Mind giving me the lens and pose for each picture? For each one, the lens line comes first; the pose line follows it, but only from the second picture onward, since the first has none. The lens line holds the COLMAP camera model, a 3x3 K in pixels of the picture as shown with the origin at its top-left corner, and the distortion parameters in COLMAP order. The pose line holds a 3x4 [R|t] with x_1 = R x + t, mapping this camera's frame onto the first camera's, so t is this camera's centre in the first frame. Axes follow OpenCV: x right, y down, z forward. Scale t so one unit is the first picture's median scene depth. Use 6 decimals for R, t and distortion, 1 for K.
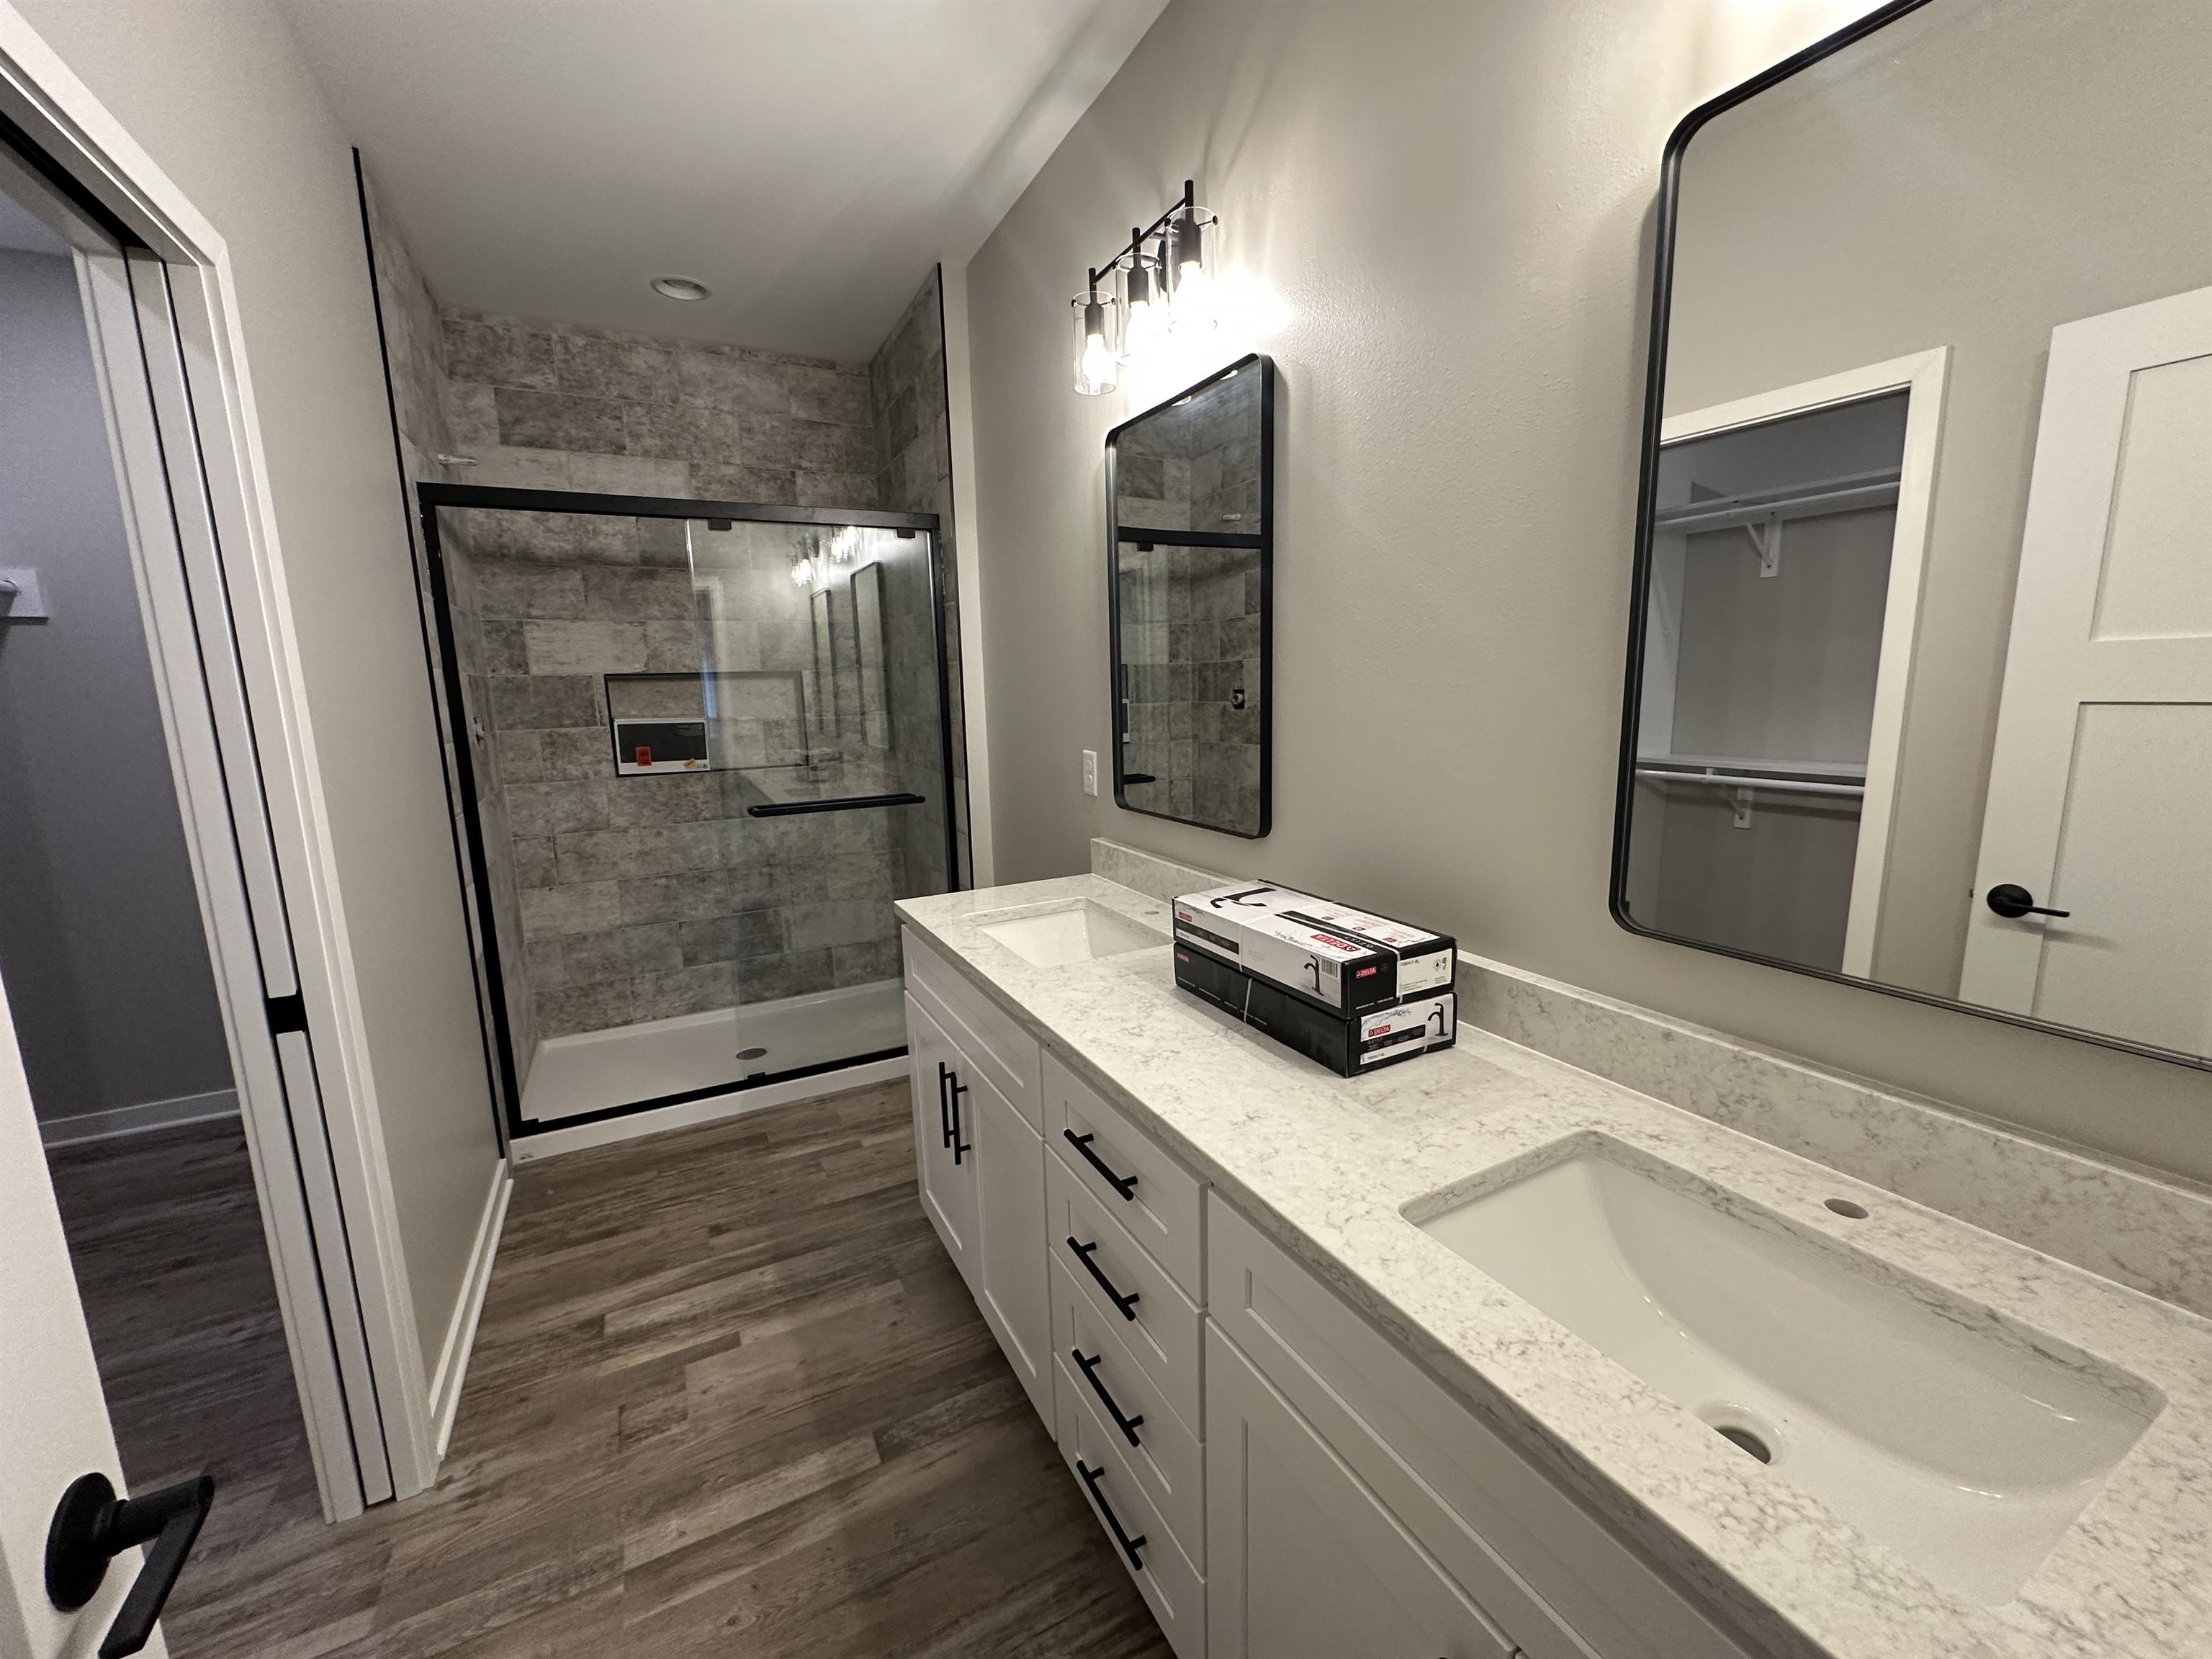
lens RADIAL K [[878.6, 0, 1103.4], [0, 878.6, 827.5], [0, 0, 1]] dist [-0.001968, -0.000164]
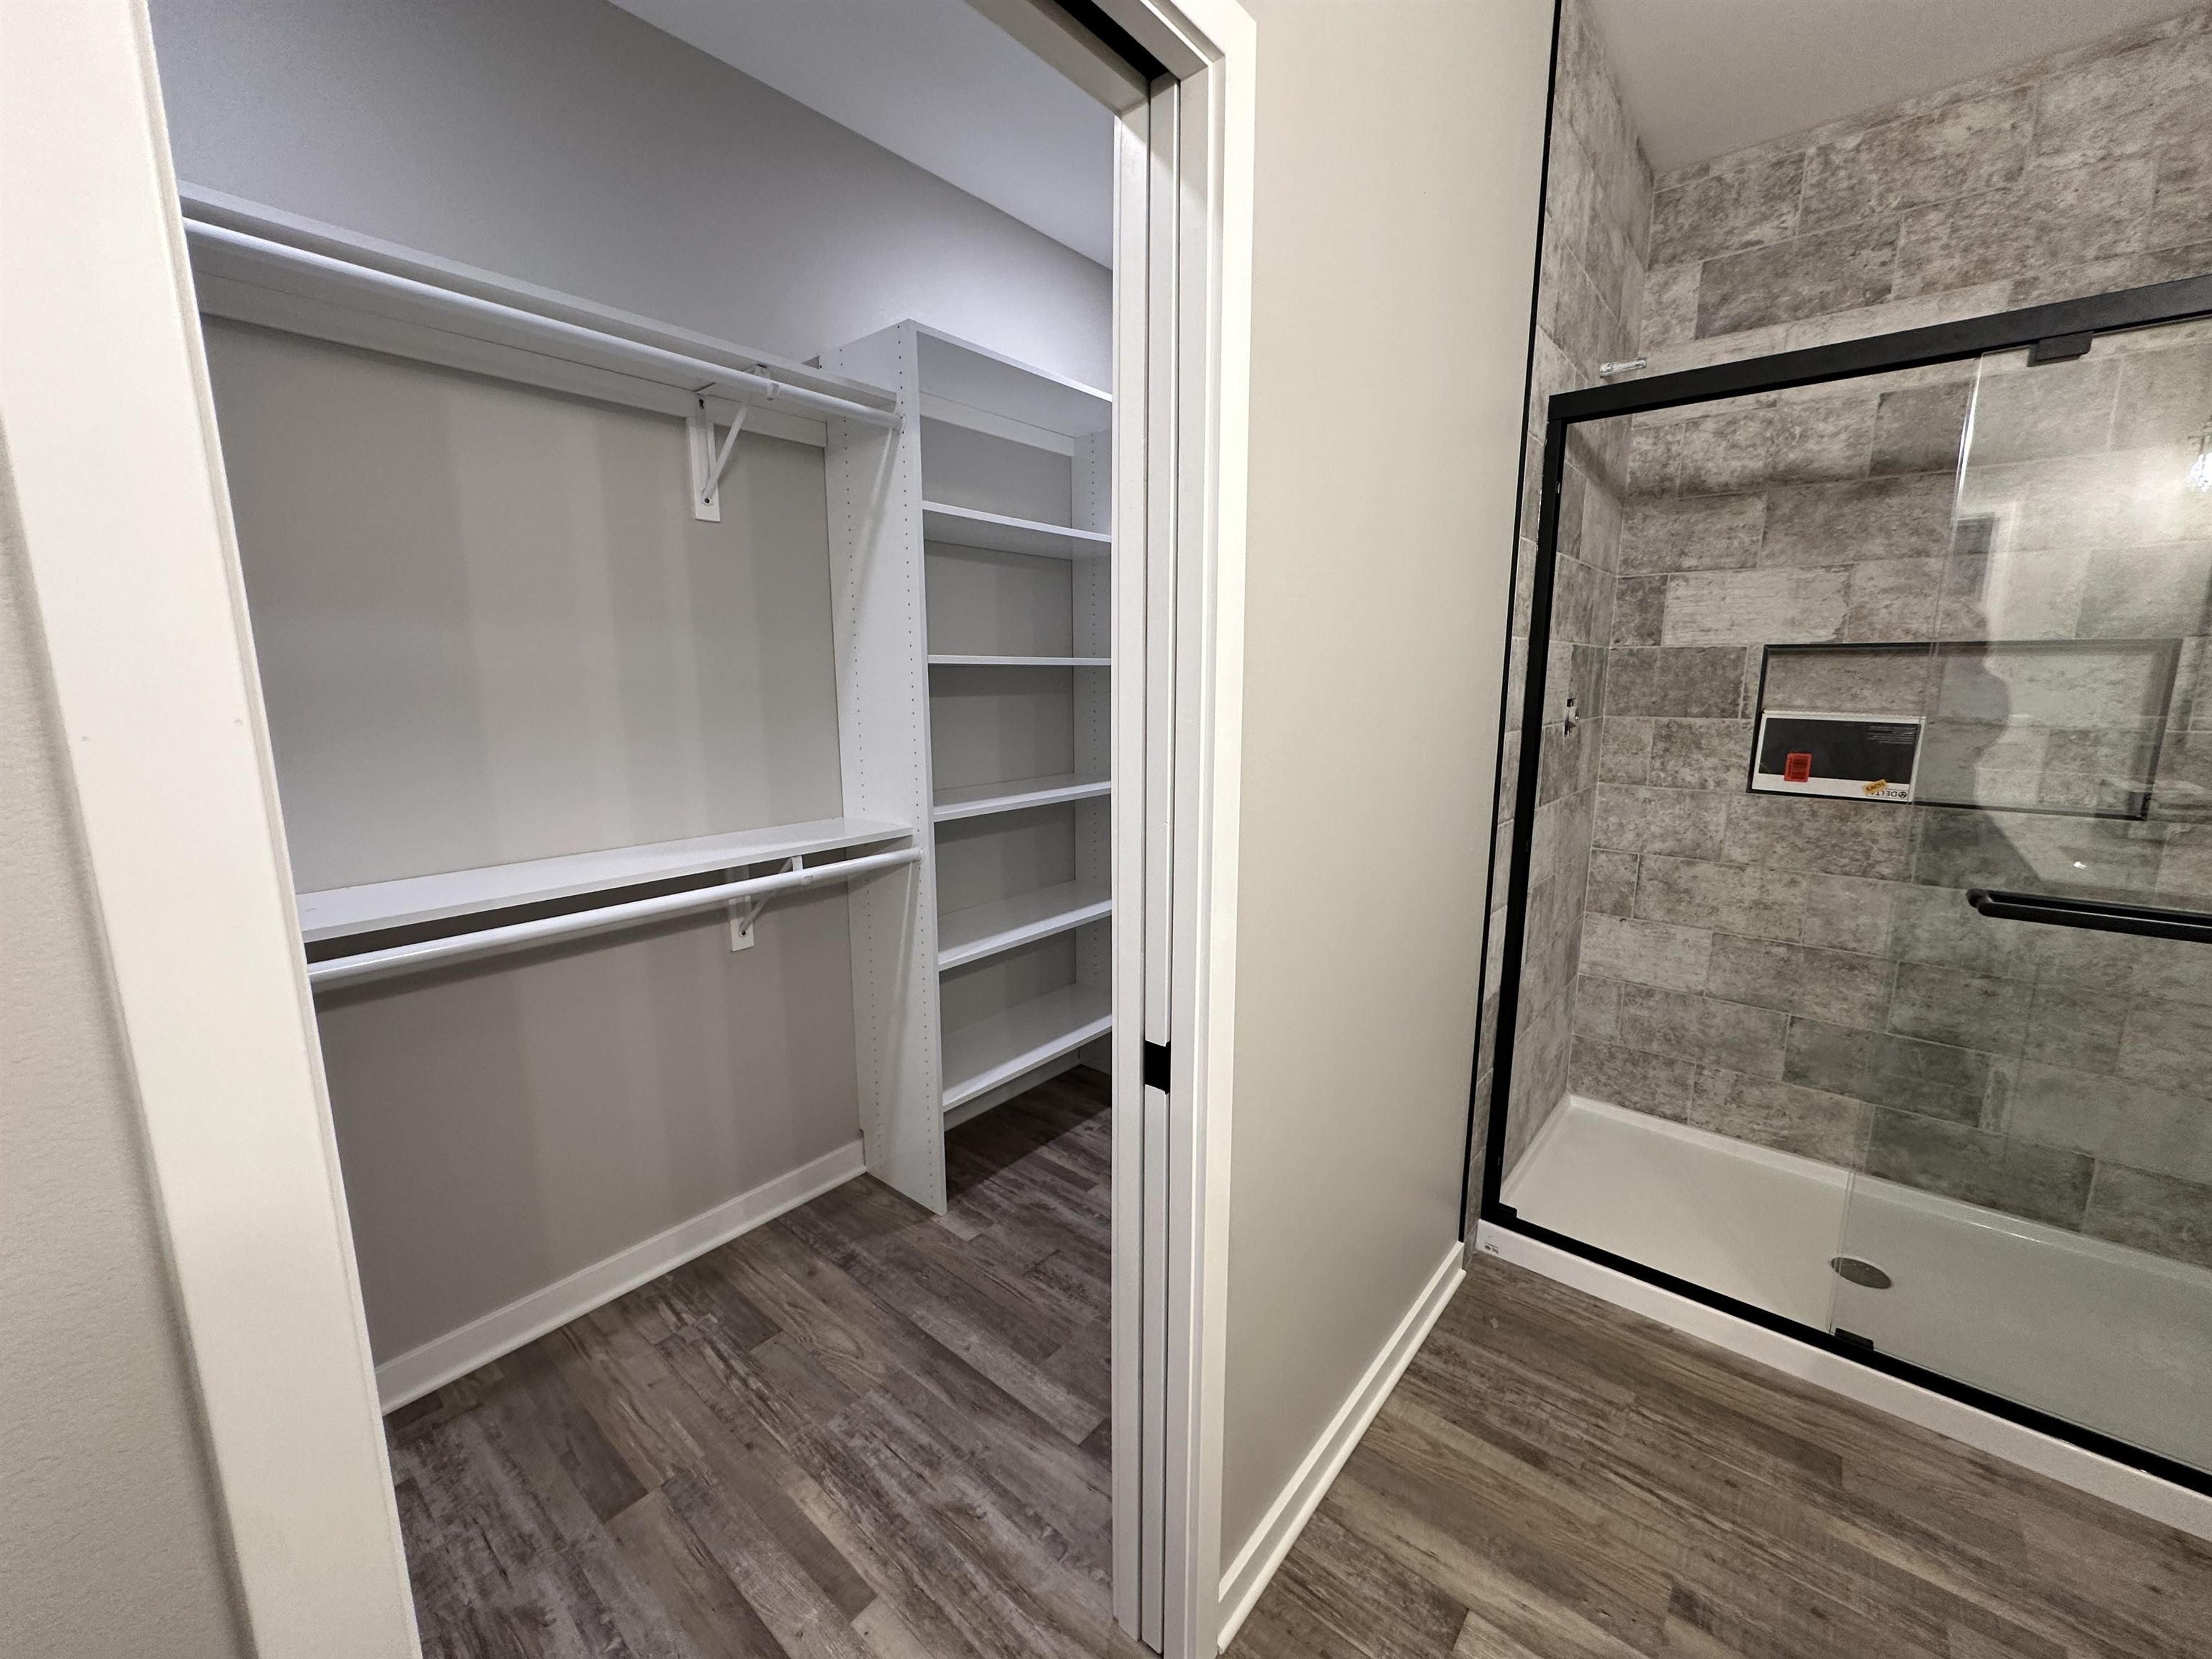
lens RADIAL K [[878.6, 0, 1103.4], [0, 878.6, 827.5], [0, 0, 1]] dist [-0.001968, -0.000164]
pose [[0.379569, 0.185136, -0.906450, -0.109390], [-0.160796, 0.978063, 0.132430, -0.040806], [0.911083, 0.095487, 0.401012, 0.255644]]
